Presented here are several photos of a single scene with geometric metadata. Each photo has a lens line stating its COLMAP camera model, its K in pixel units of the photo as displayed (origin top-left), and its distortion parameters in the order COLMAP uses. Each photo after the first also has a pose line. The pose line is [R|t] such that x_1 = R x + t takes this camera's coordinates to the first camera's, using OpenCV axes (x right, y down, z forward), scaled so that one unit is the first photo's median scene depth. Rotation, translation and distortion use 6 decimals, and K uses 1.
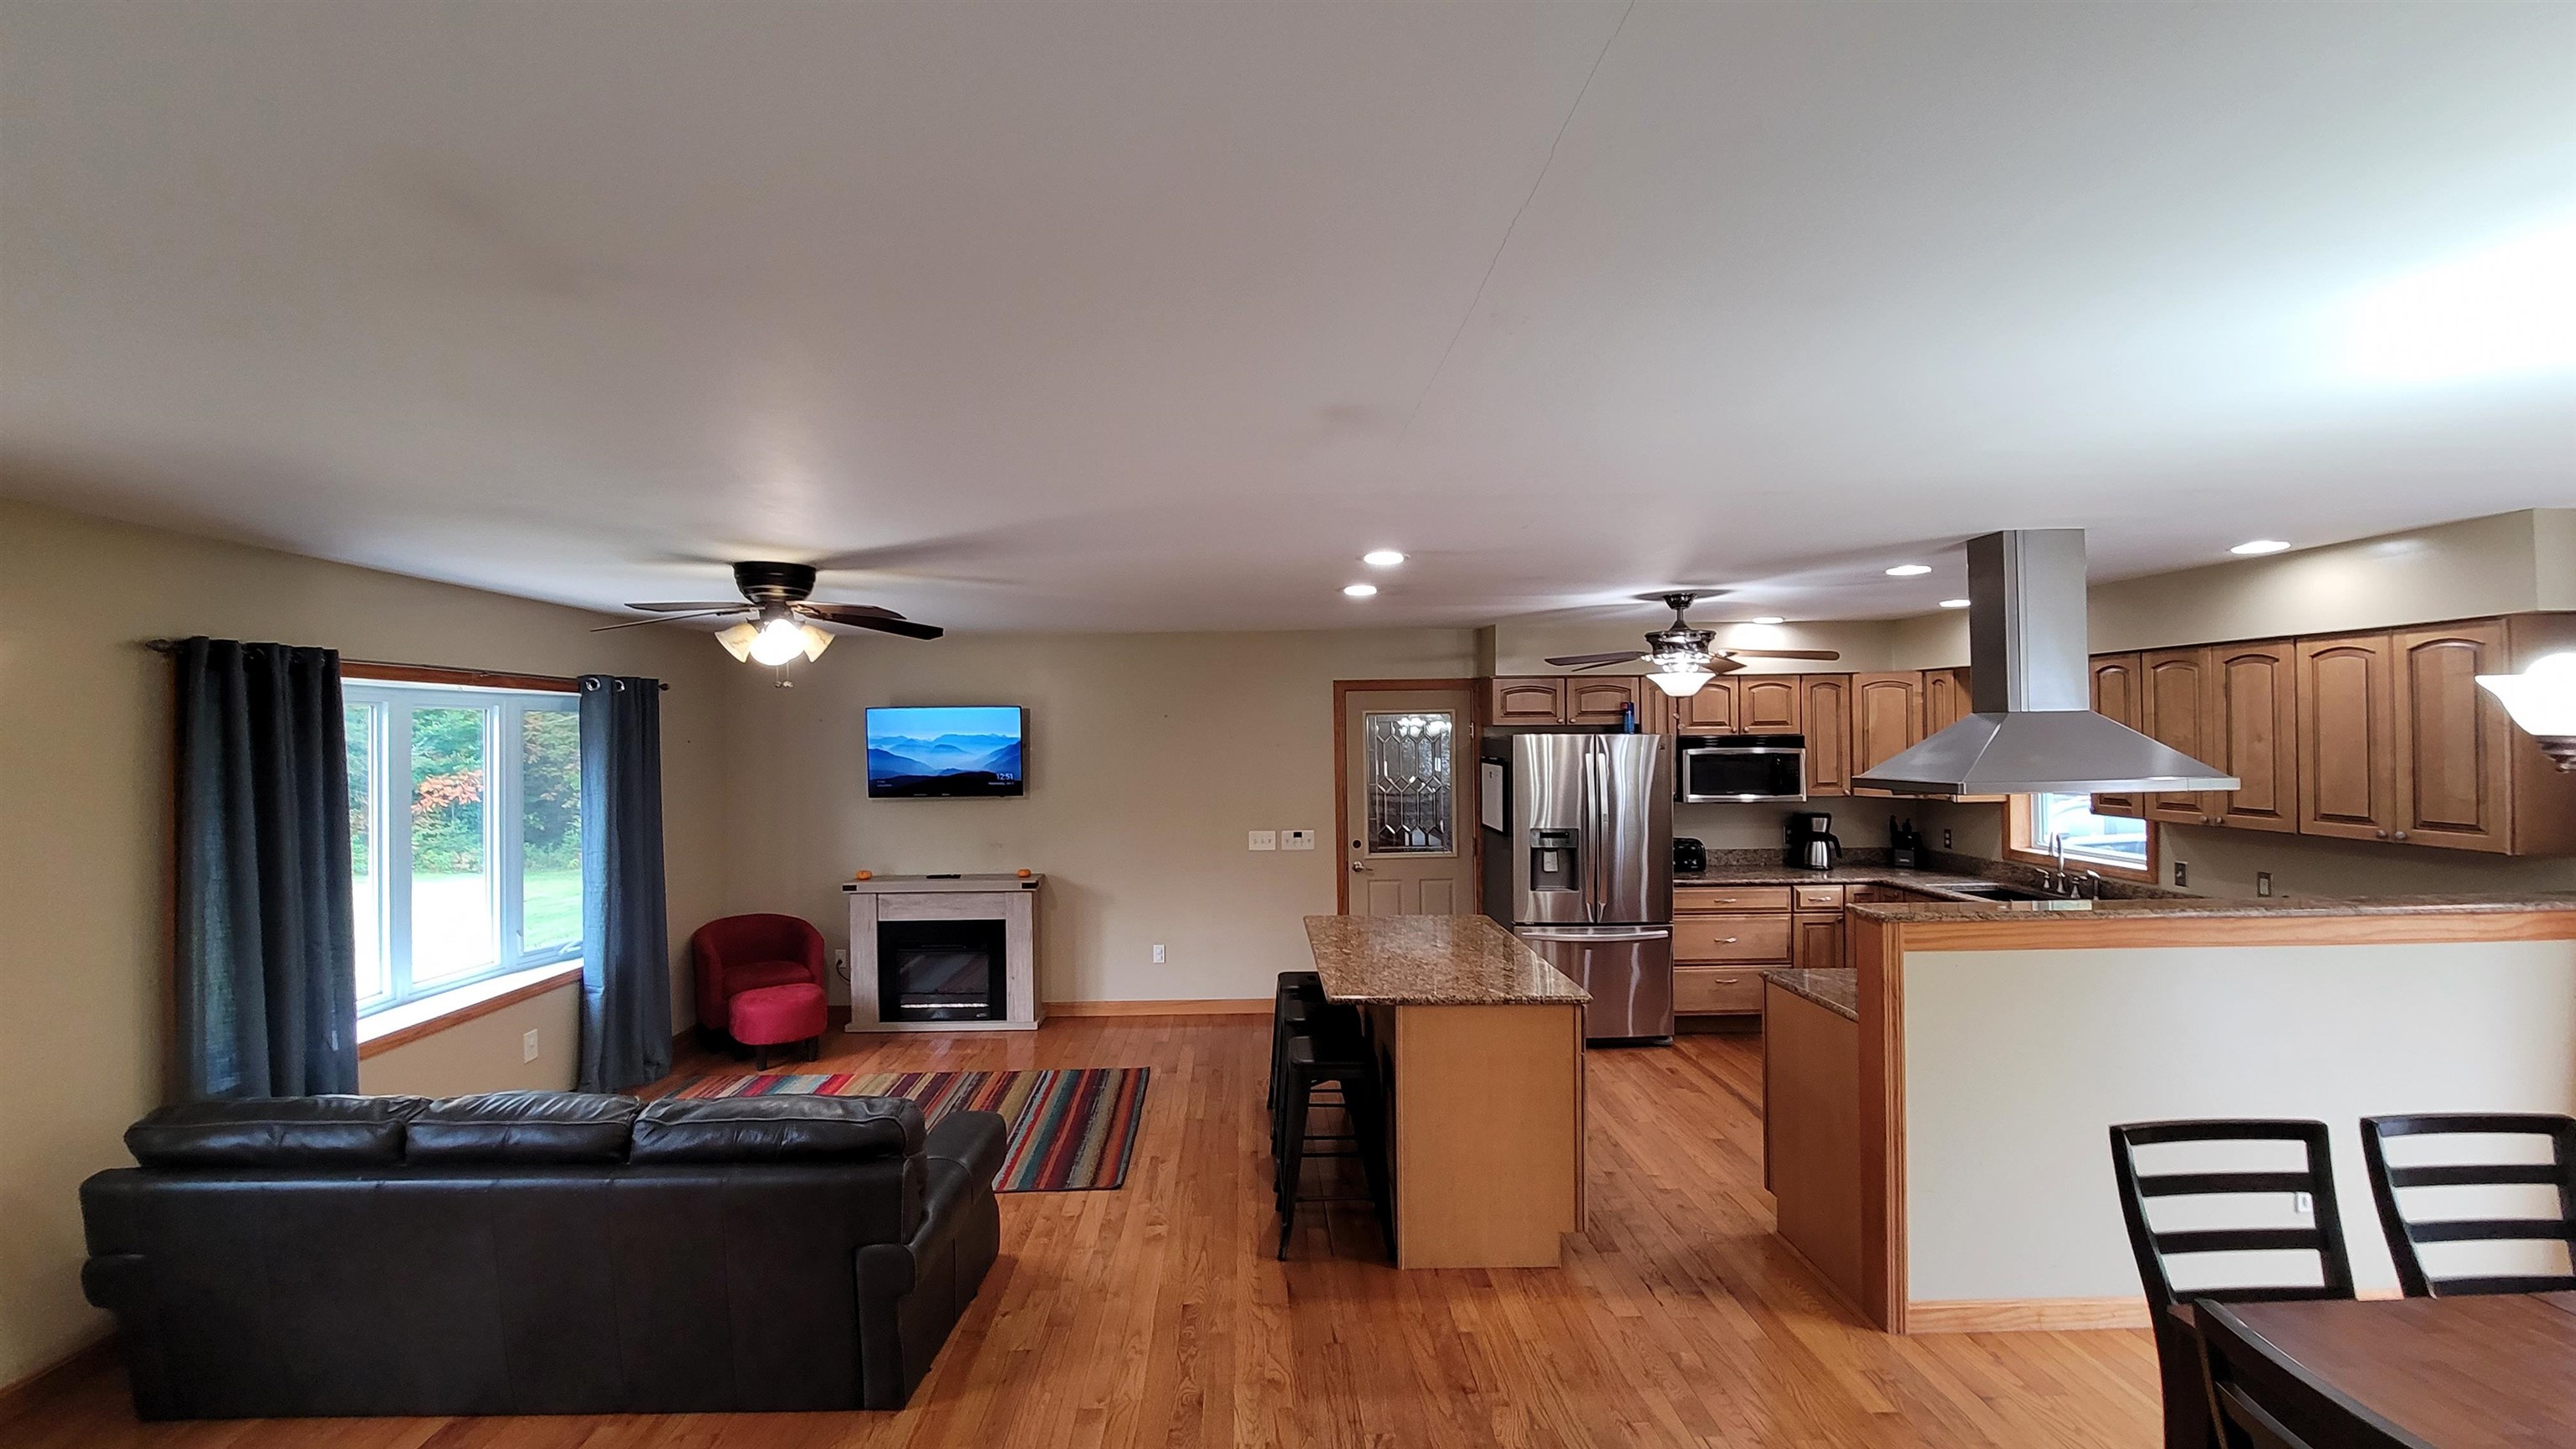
lens RADIAL K [[1047.6, 0, 1261.1], [0, 1047.6, 717.8], [0, 0, 1]] dist [-0.003514, -0.000057]
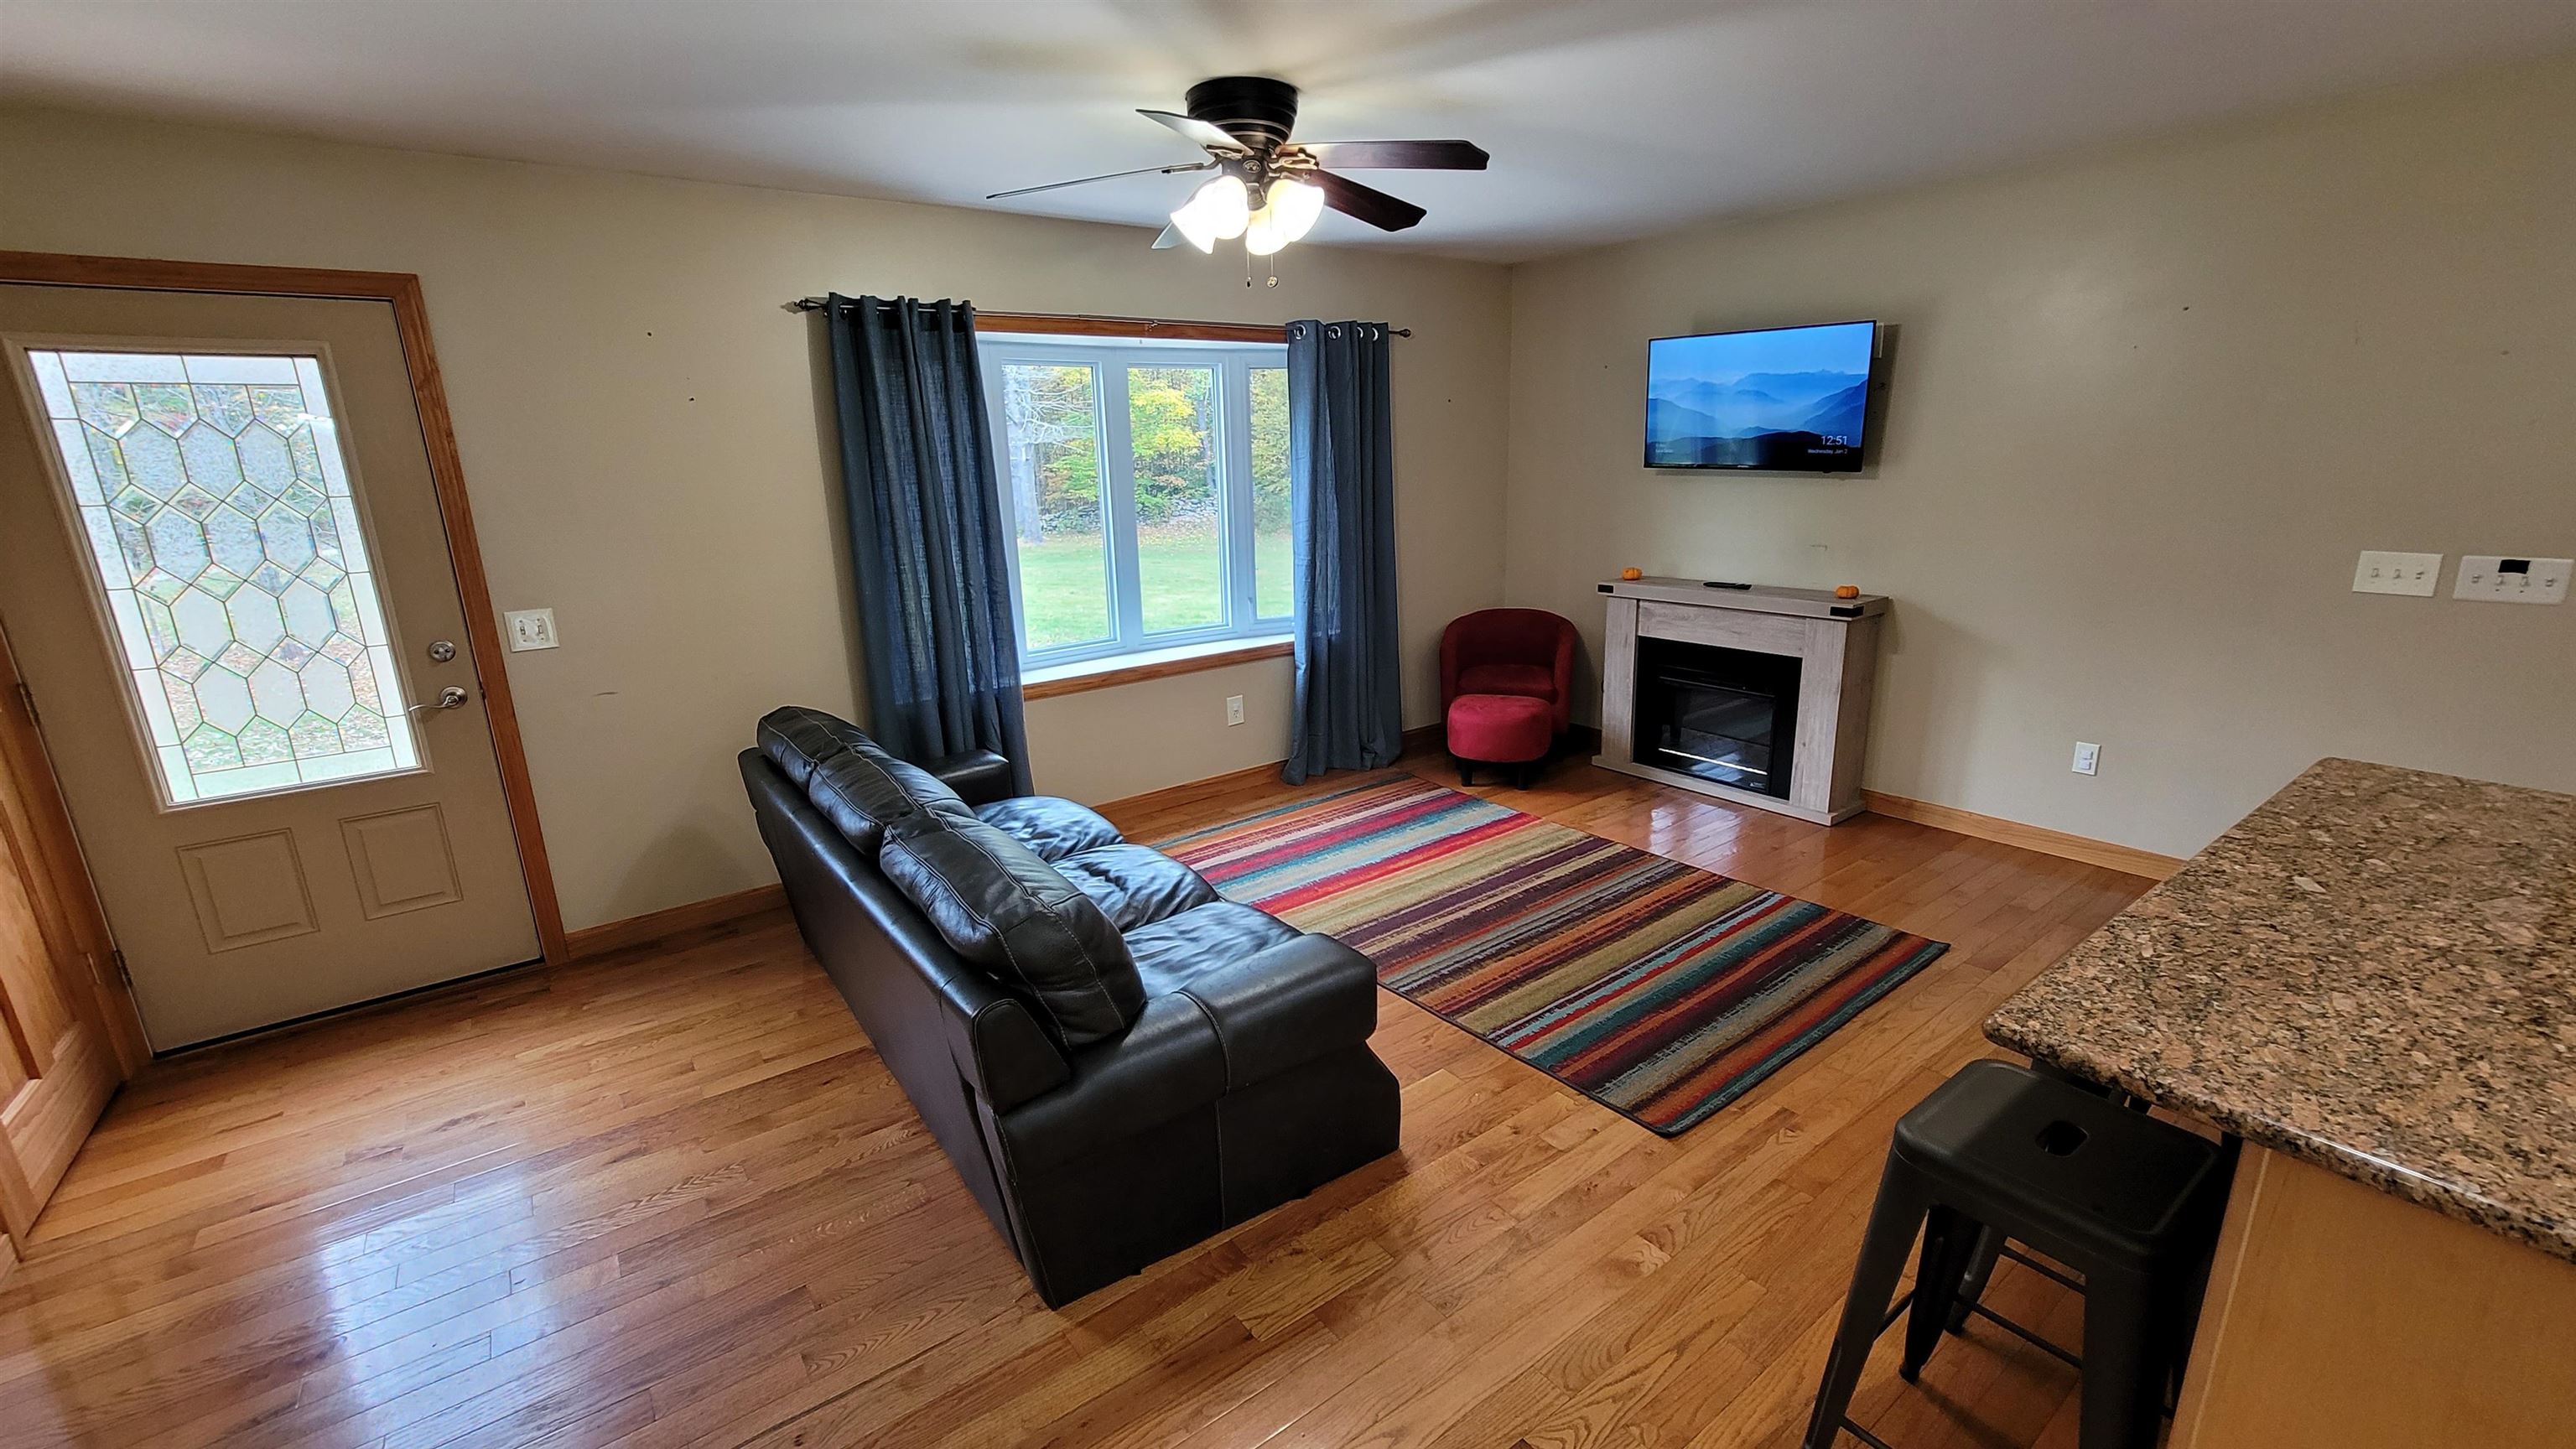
lens RADIAL K [[1047.6, 0, 1265.5], [0, 1047.6, 716.8], [0, 0, 1]] dist [-0.003514, -0.000057]
pose [[0.572052, 0.193525, -0.797060, 0.128013], [0.039770, 0.964079, 0.262620, 0.050509], [0.819252, -0.181931, 0.543807, 0.447202]]
